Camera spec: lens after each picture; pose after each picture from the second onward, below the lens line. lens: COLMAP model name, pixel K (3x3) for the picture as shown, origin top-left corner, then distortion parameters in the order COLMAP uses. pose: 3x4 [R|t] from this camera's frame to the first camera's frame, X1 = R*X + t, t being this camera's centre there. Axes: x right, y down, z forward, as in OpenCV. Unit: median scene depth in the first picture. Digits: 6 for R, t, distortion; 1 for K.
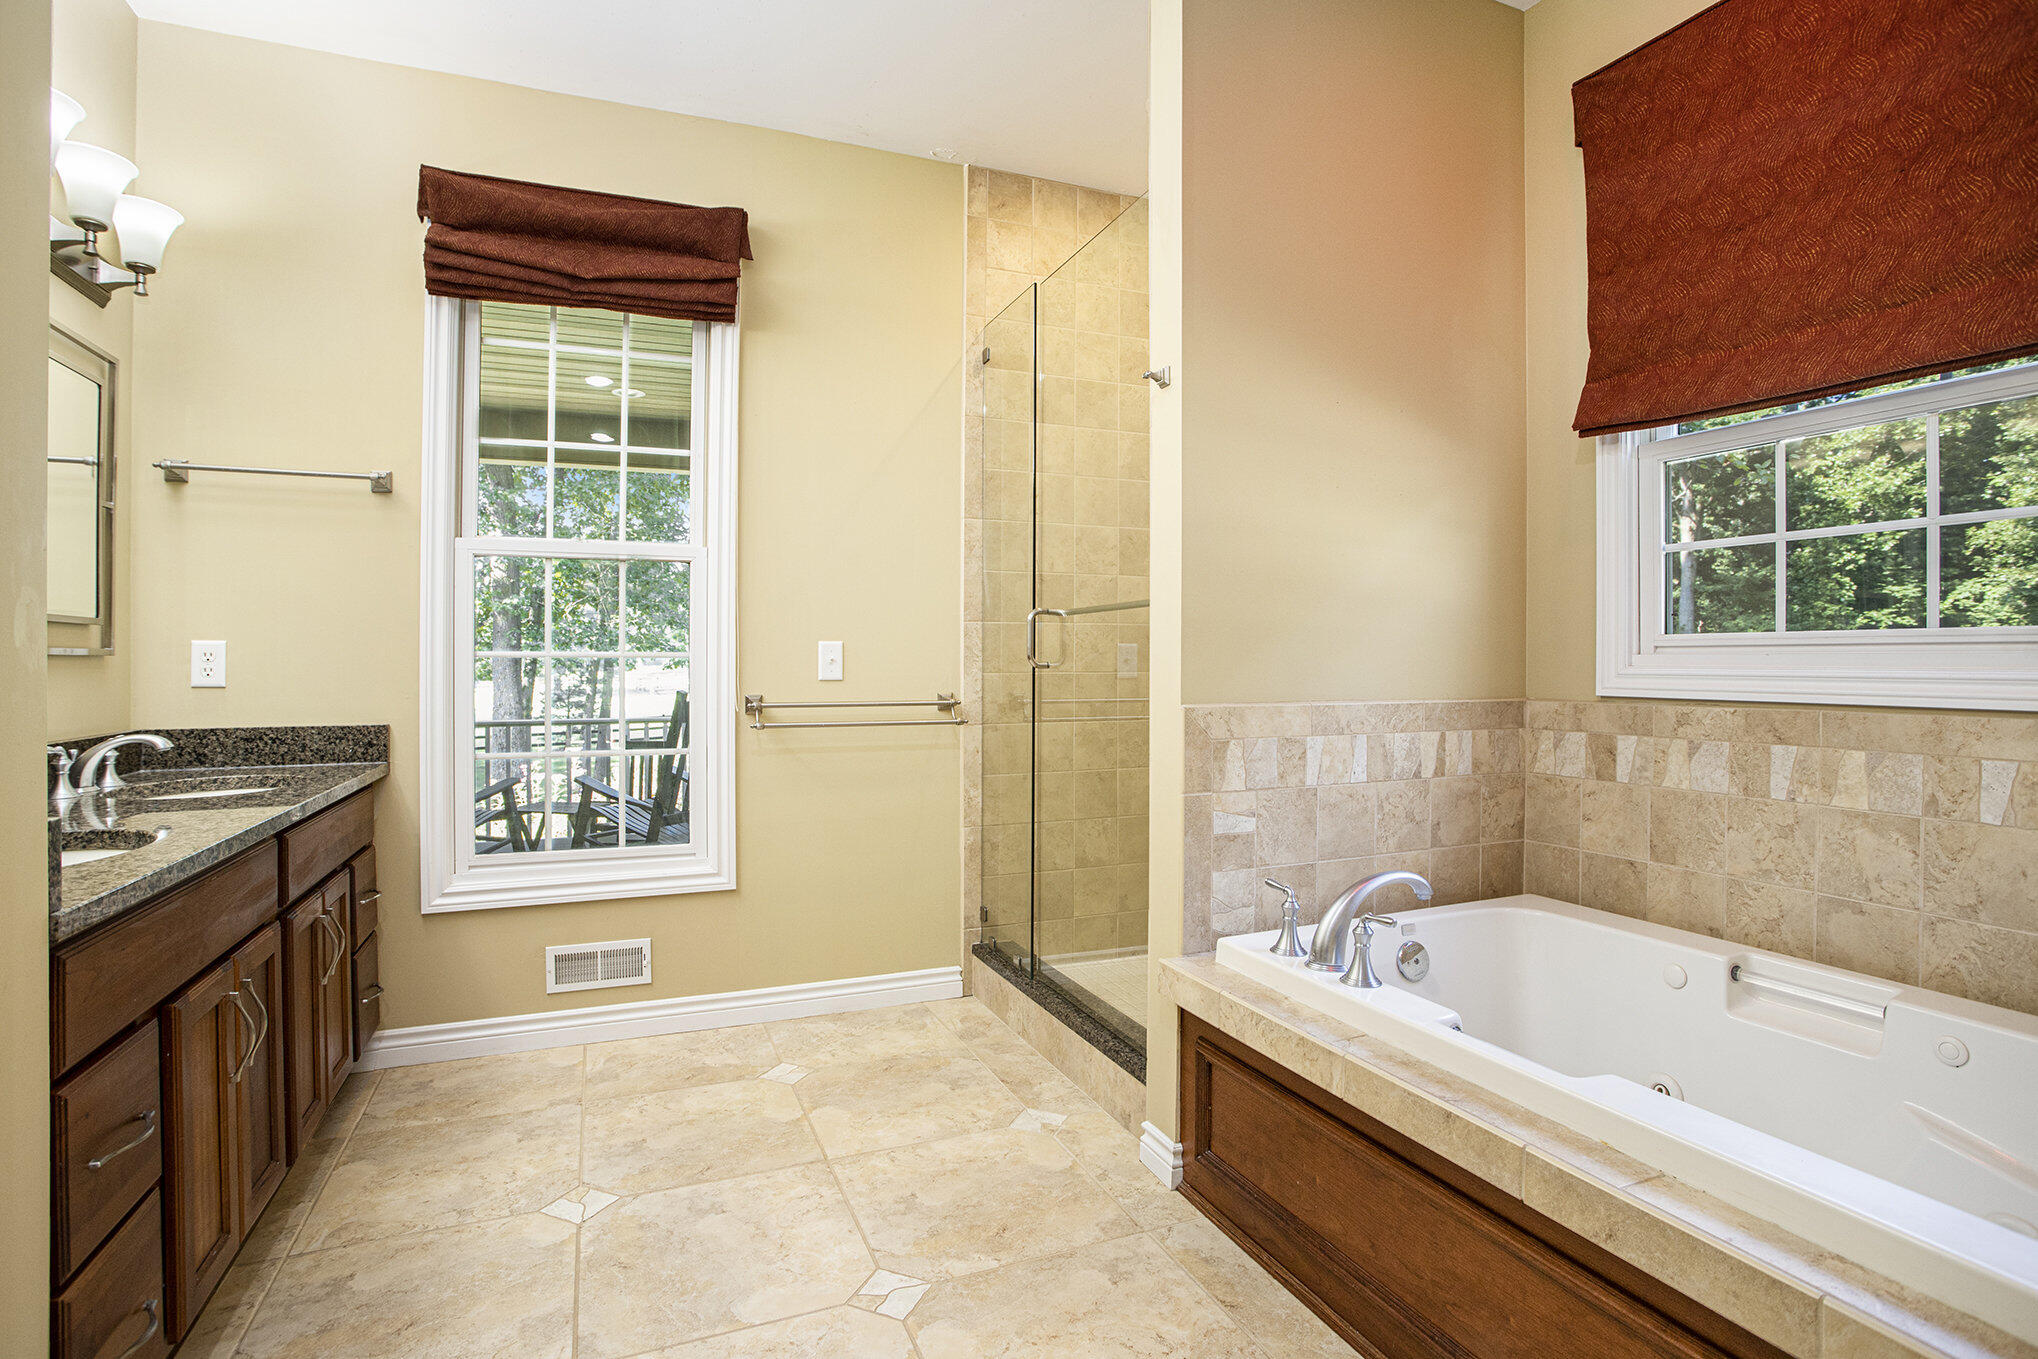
lens RADIAL K [[1001.2, 0, 1024.5], [0, 1001.2, 658.7], [0, 0, 1]] dist [-0.041937, 0.000656]
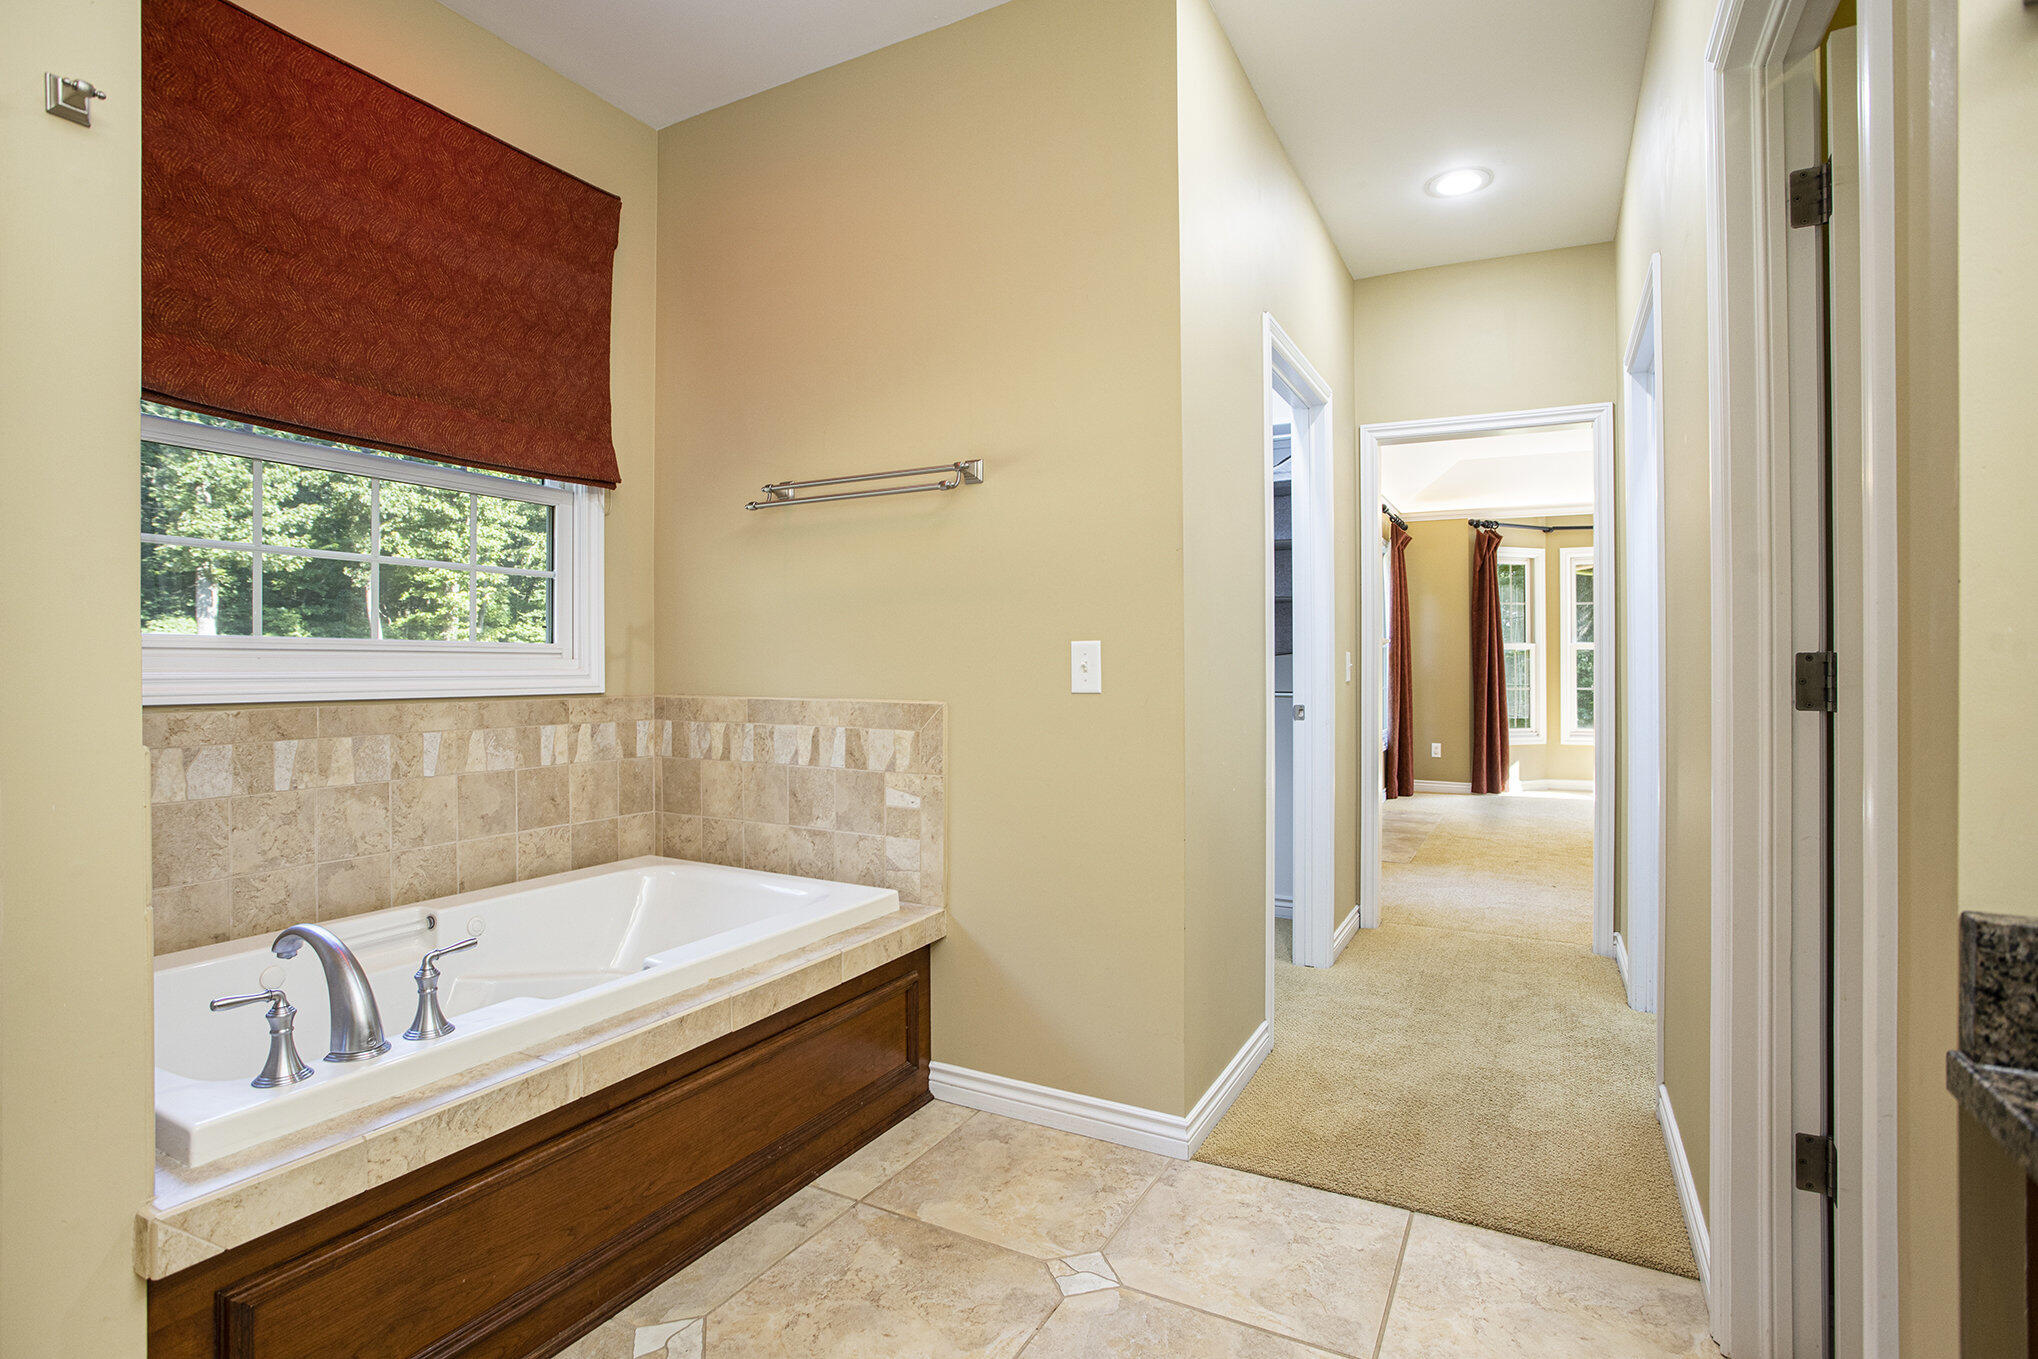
lens RADIAL K [[1001.2, 0, 1025.6], [0, 1001.2, 679.6], [0, 0, 1]] dist [-0.041937, 0.000656]
pose [[-0.626220, -0.012931, 0.779539, -0.634273], [-0.001549, 0.999881, 0.015342, 0.001908], [-0.779644, 0.008400, -0.626166, 1.090860]]
